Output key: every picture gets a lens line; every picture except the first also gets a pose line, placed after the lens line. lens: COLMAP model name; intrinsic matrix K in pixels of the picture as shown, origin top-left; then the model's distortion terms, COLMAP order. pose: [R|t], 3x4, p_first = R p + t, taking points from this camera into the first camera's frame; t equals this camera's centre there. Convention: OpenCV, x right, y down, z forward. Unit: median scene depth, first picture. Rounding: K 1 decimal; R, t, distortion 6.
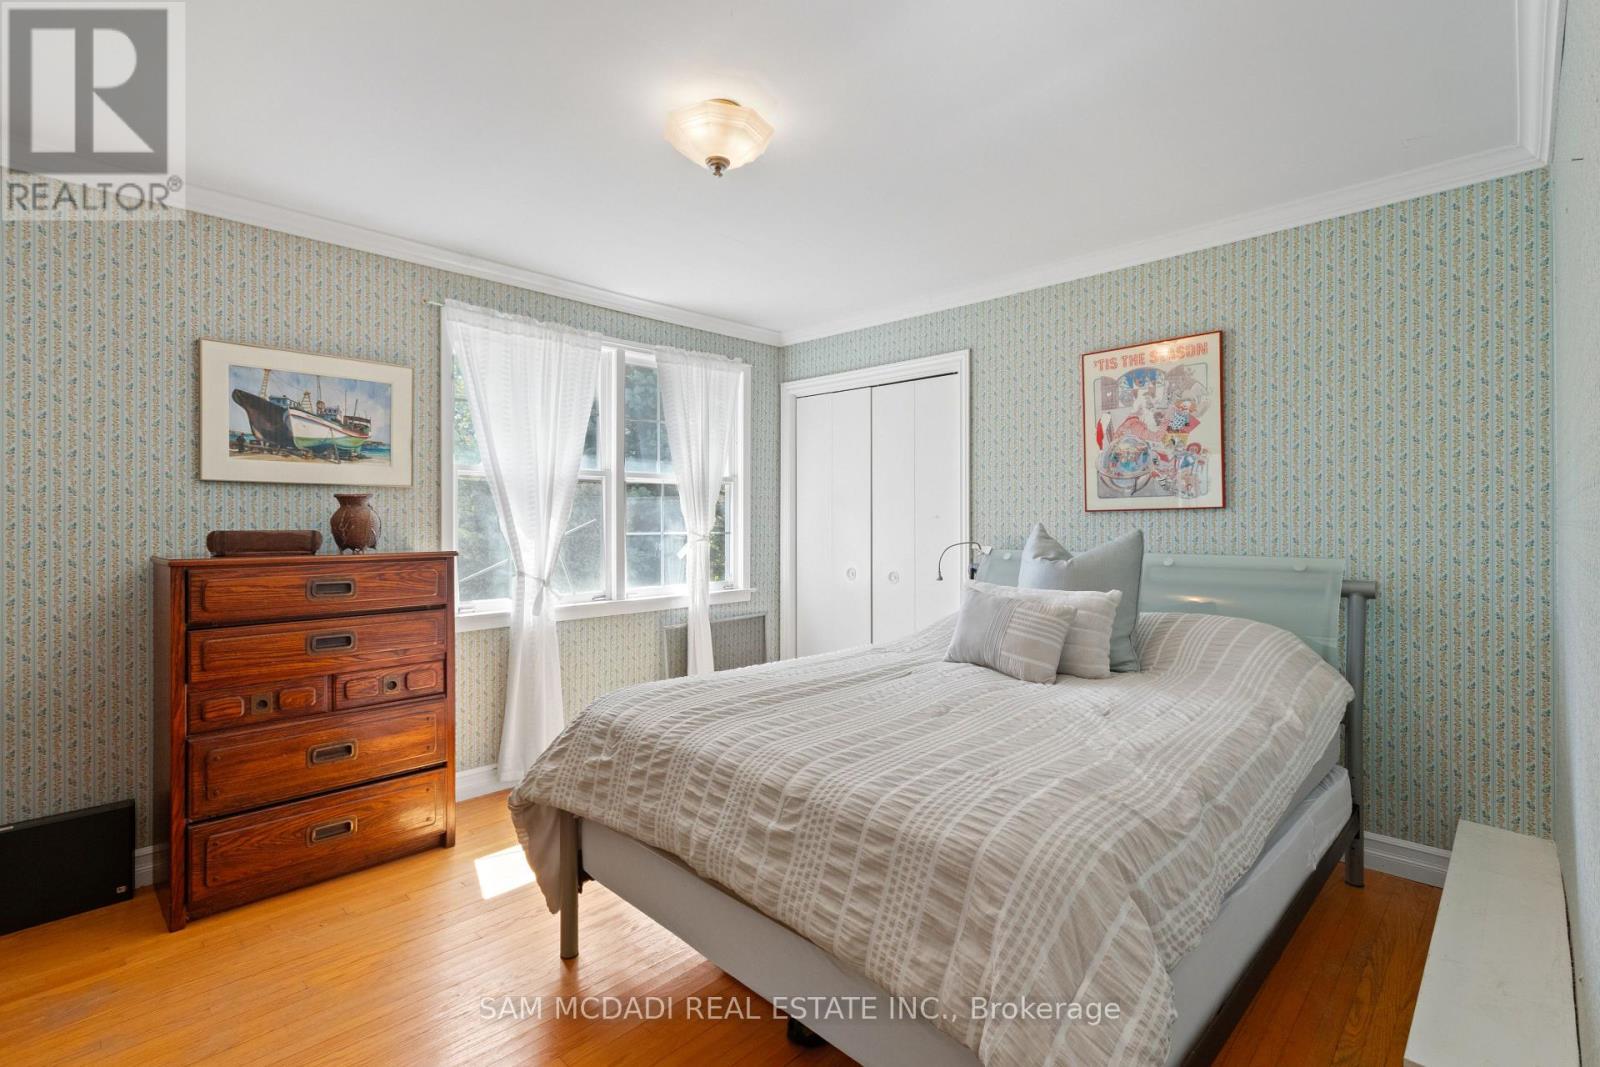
lens RADIAL K [[741.6, 0, 792.9], [0, 741.6, 527.5], [0, 0, 1]] dist [0.002541, 0.000607]
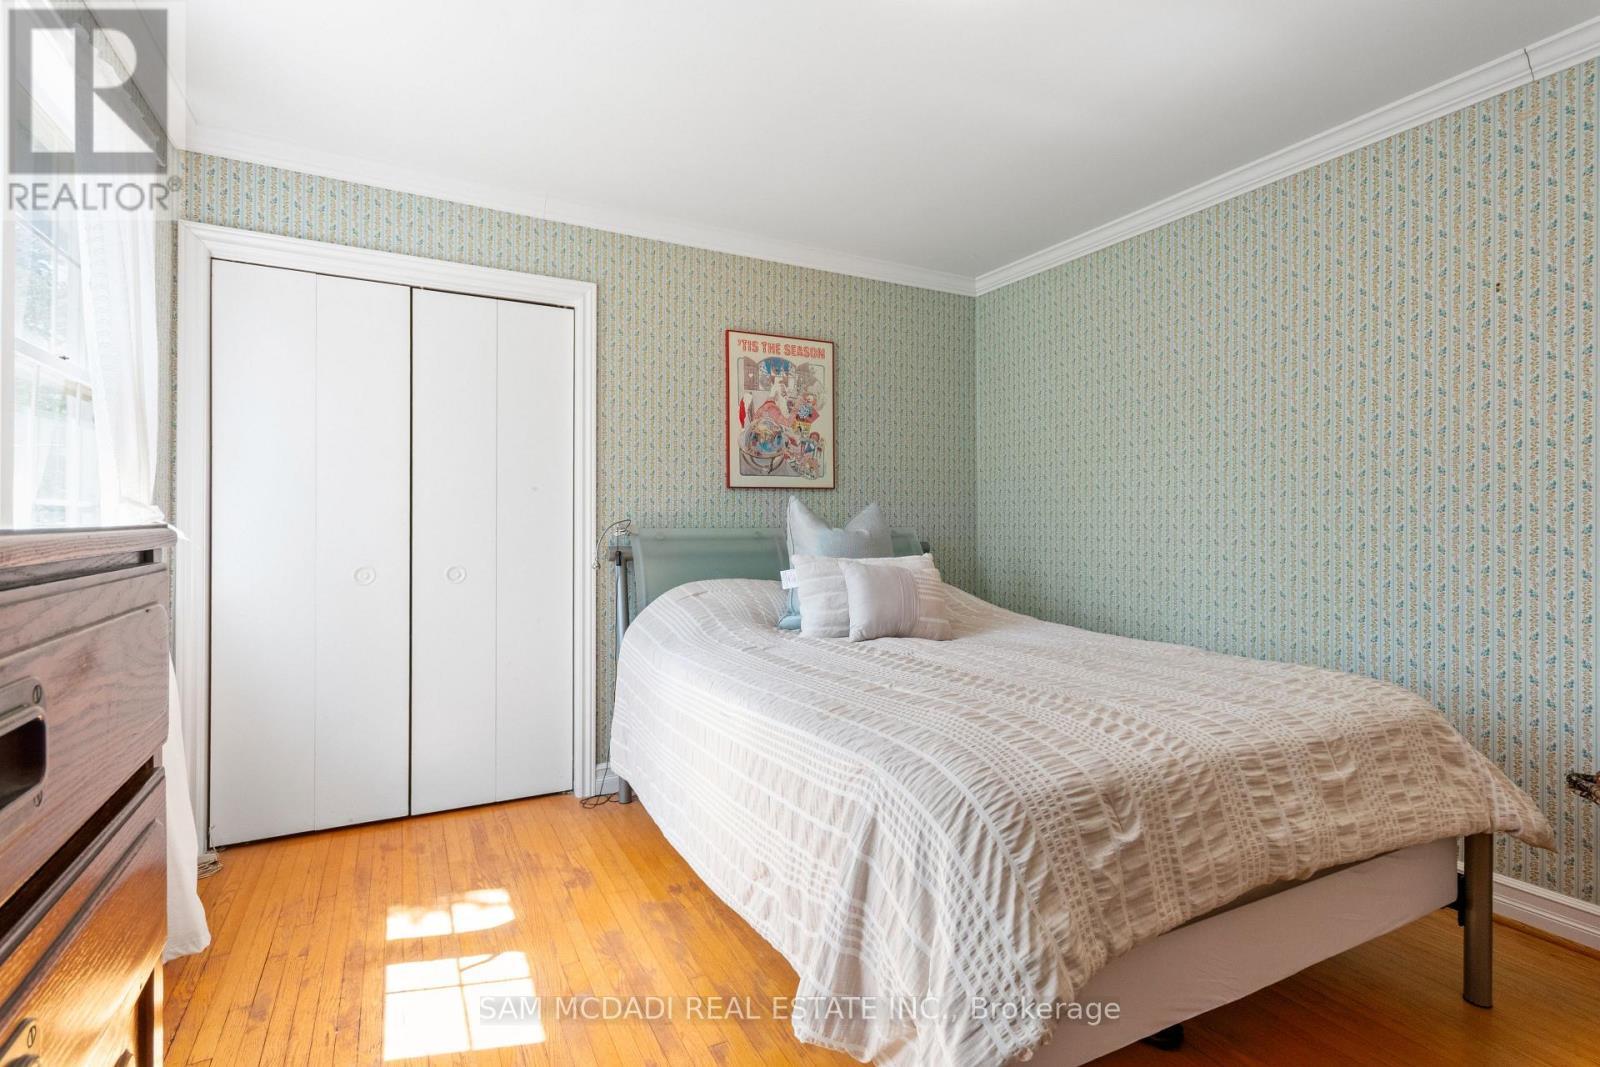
lens RADIAL K [[741.6, 0, 789.6], [0, 741.6, 523.3], [0, 0, 1]] dist [0.002541, 0.000607]
pose [[0.312157, -0.001930, 0.950028, -0.567710], [0.006005, 0.999982, 0.000058, 0.028802], [-0.950011, 0.005687, 0.312163, 0.655961]]
